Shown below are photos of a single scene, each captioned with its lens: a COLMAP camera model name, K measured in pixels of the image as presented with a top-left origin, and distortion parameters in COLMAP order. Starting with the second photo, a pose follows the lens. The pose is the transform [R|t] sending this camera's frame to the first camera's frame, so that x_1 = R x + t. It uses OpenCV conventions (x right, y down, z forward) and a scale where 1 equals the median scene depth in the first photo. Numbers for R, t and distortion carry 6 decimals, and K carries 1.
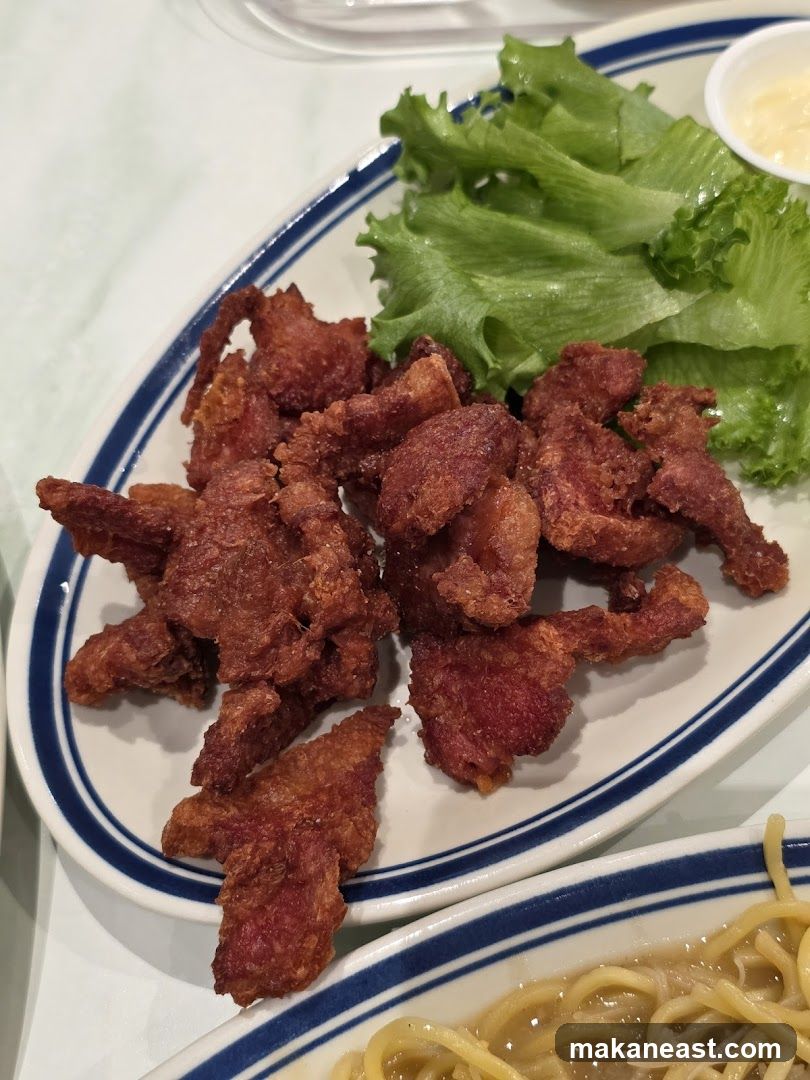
lens RADIAL K [[1576.9, 0, 405.0], [0, 1576.9, 540.0], [0, 0, 1]] dist [0.211758, -0.736205]
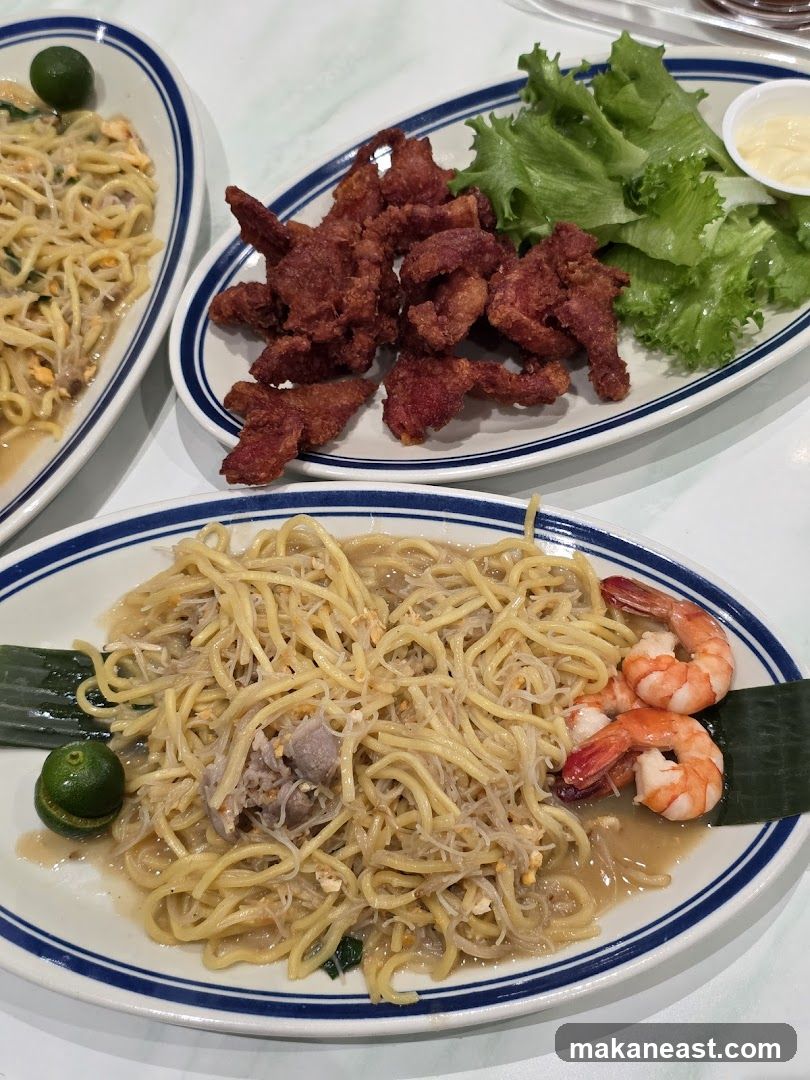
lens RADIAL K [[1576.9, 0, 405.0], [0, 1576.9, 540.0], [0, 0, 1]] dist [0.211758, -0.736205]
pose [[0.921335, 0.352986, -0.162918, 0.360452], [-0.346021, 0.935591, 0.070274, 0.132037], [0.177231, -0.008373, 0.984134, -0.689474]]
